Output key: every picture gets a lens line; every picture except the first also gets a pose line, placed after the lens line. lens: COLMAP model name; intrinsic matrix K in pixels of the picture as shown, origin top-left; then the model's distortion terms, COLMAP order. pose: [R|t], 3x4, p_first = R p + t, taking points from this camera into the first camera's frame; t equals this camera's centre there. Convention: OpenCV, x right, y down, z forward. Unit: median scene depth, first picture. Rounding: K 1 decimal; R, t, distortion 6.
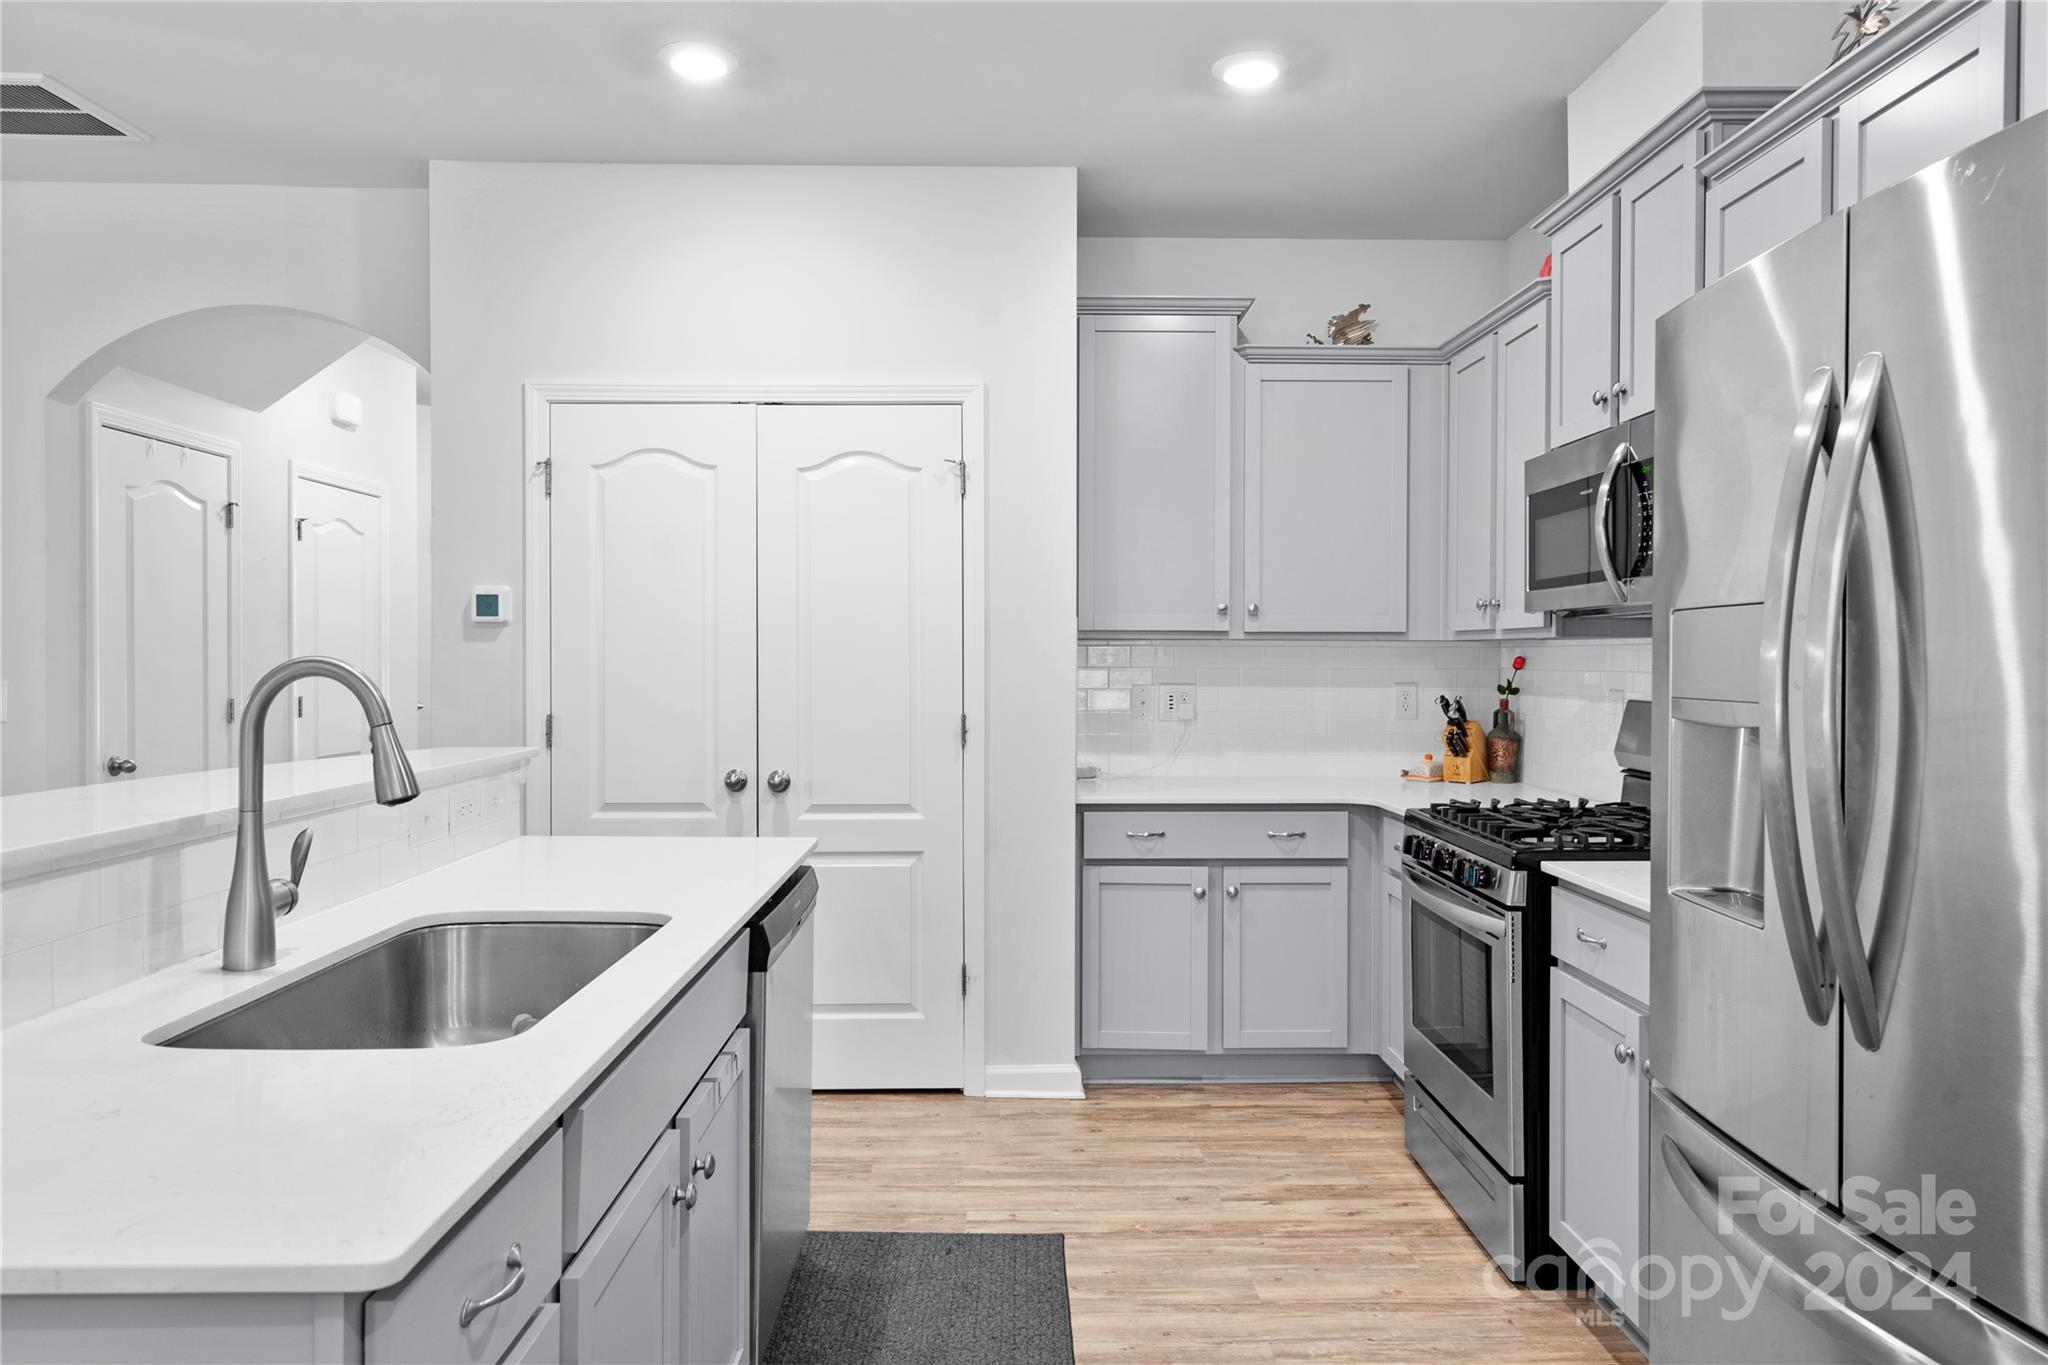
lens RADIAL K [[1319.7, 0, 1029.7], [0, 1319.7, 673.7], [0, 0, 1]] dist [0.000724, 0.000469]
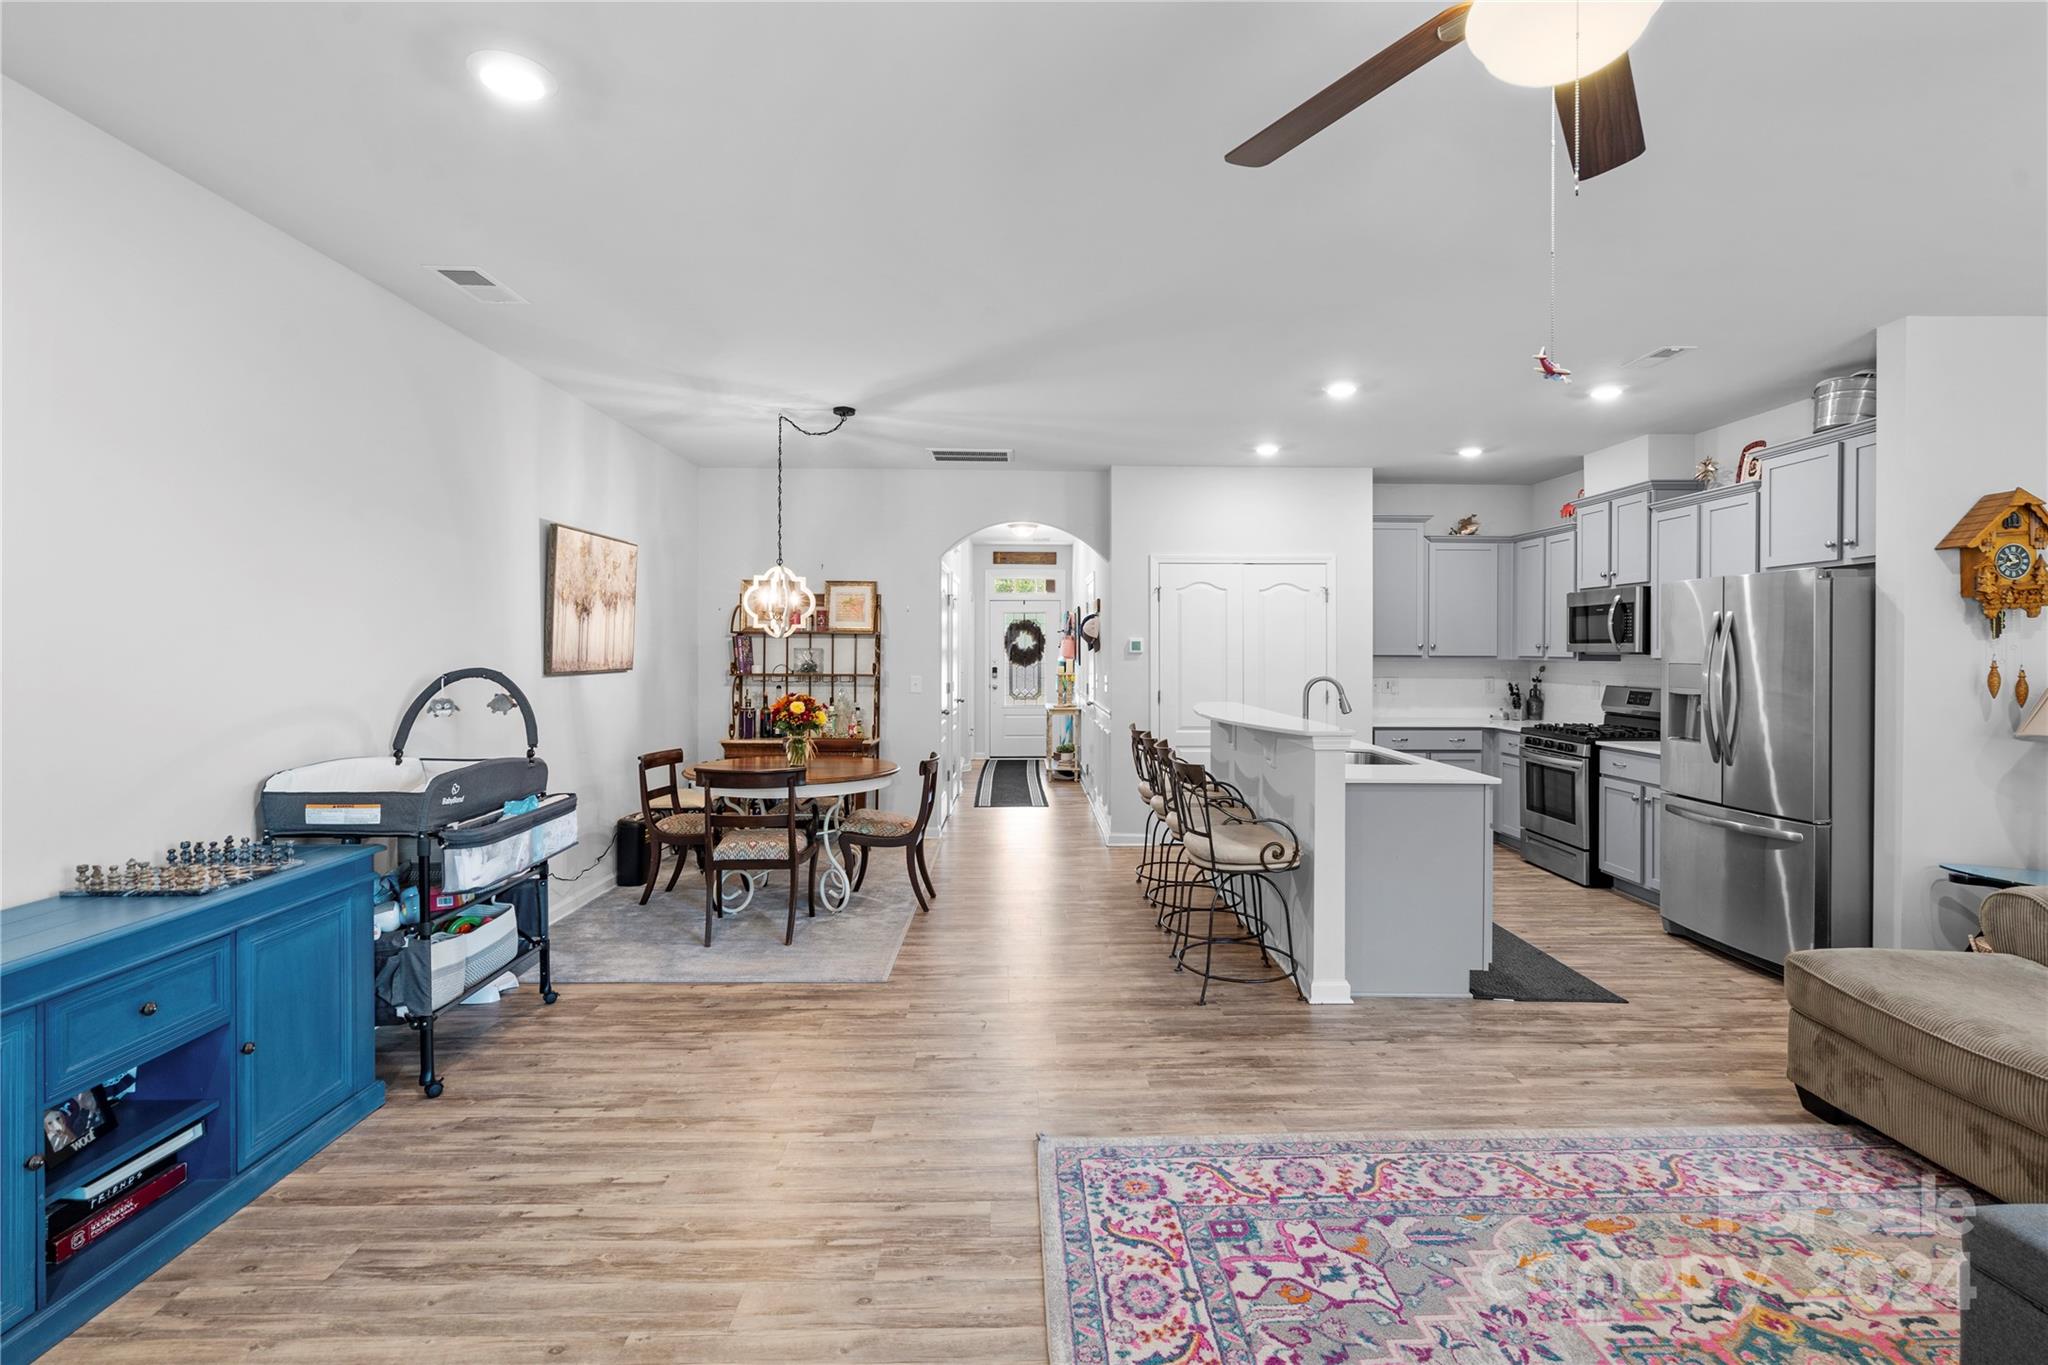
lens RADIAL K [[947.4, 0, 1045.4], [0, 947.4, 655.0], [0, 0, 1]] dist [-0.001071, 0.000202]
pose [[0.999990, 0.002432, 0.003721, -0.603325], [-0.002404, 0.999969, -0.007519, -0.021167], [-0.003739, 0.007510, 0.999965, -0.786213]]
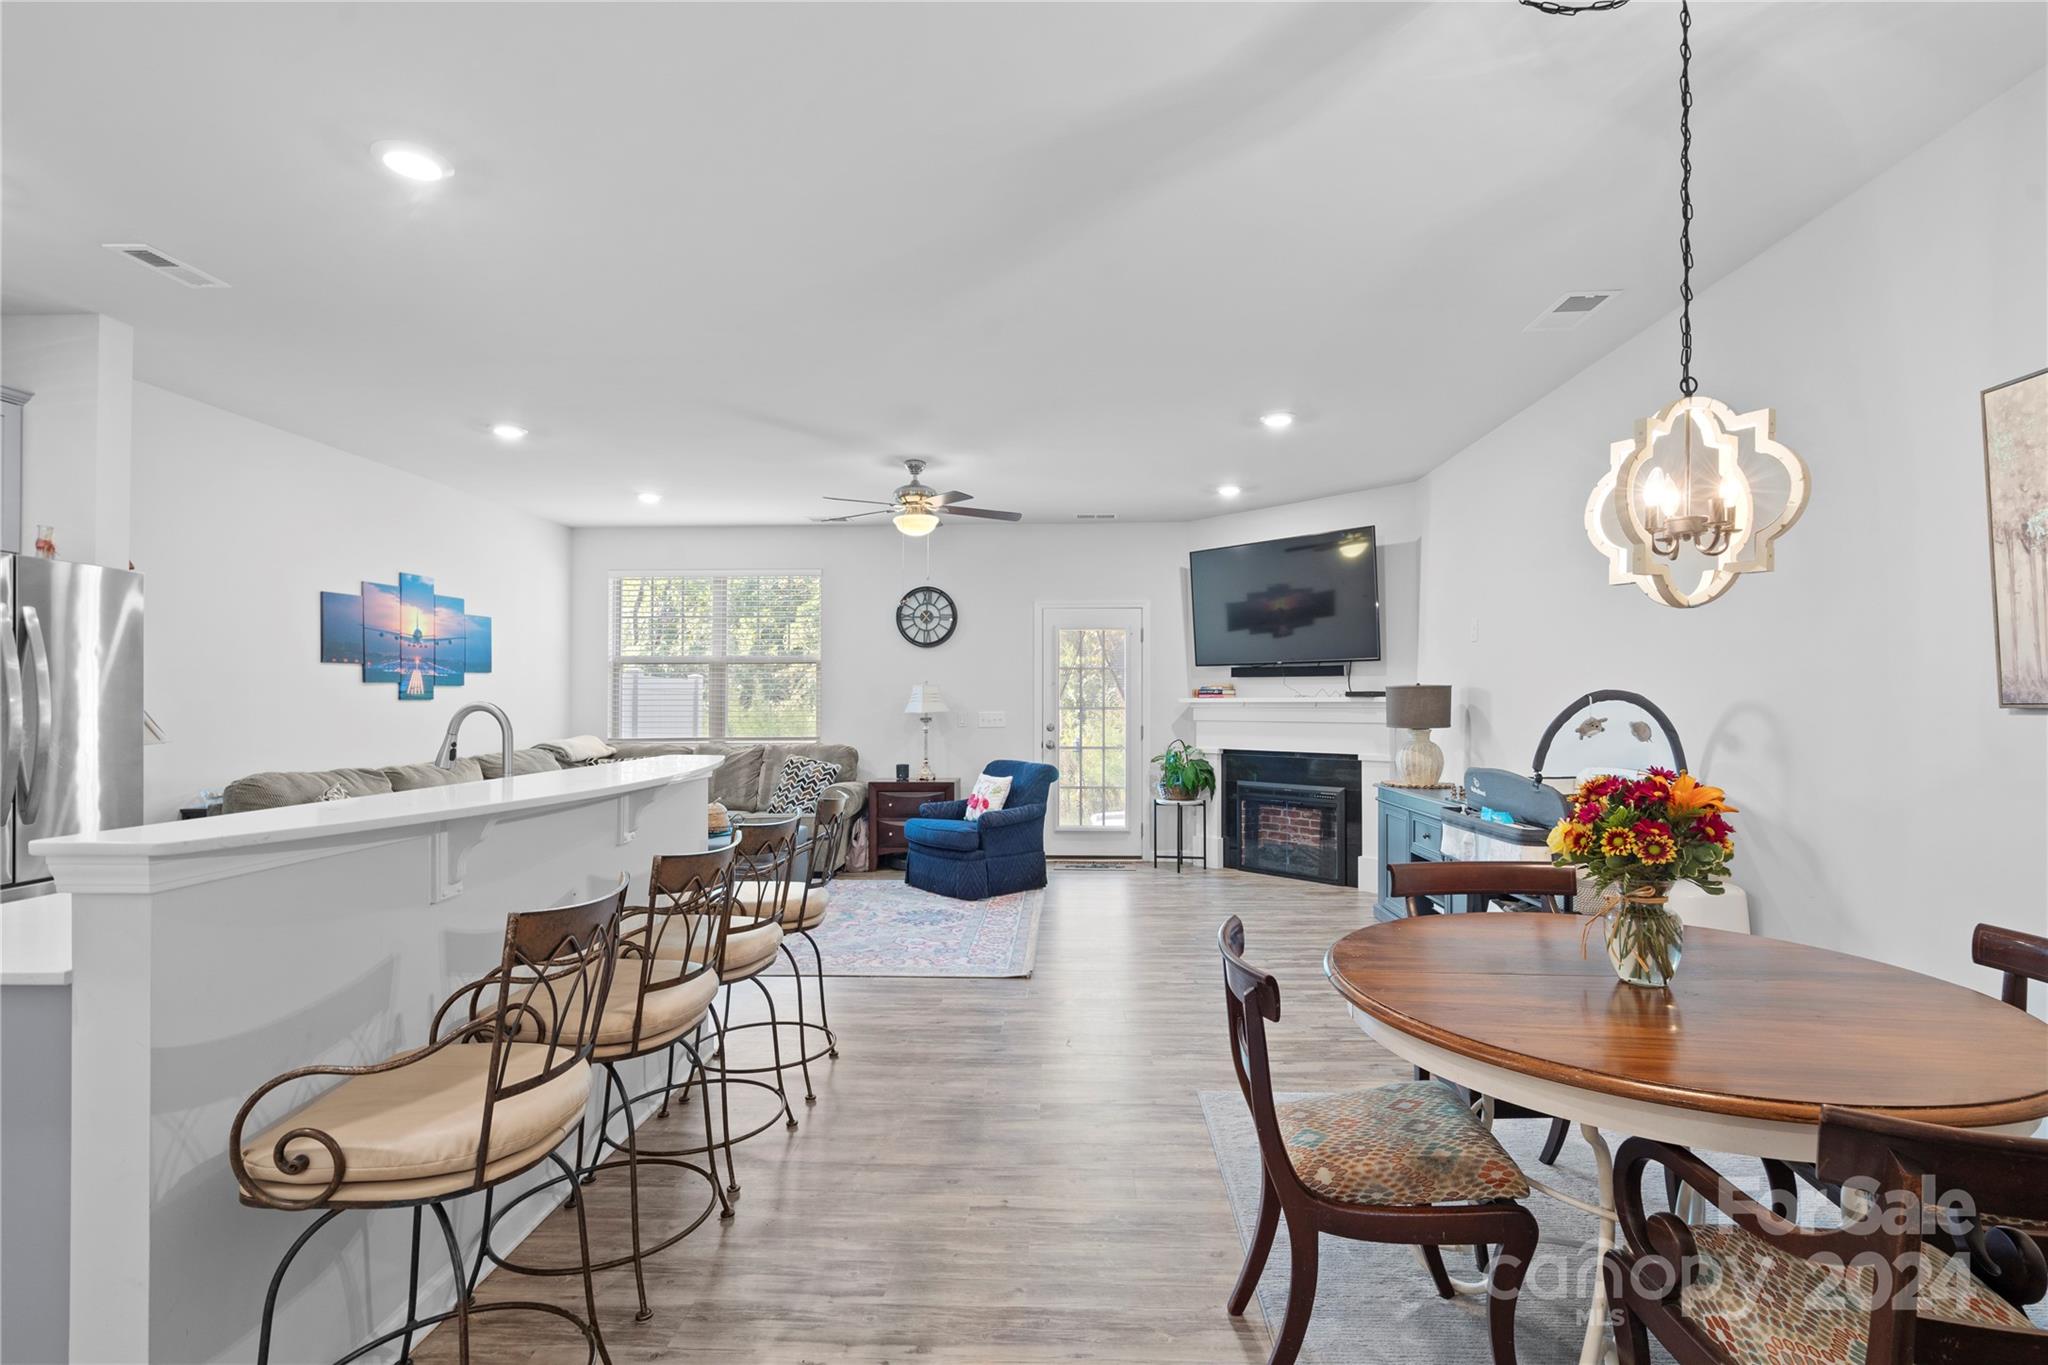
lens RADIAL K [[944.5, 0, 1035.6], [0, 944.5, 684.8], [0, 0, 1]] dist [-0.003924, 0.000897]
pose [[-0.997633, -0.000738, 0.068762, -0.690472], [-0.001047, 0.999990, -0.004457, -0.015018], [-0.068758, -0.004518, -0.997623, 1.098184]]
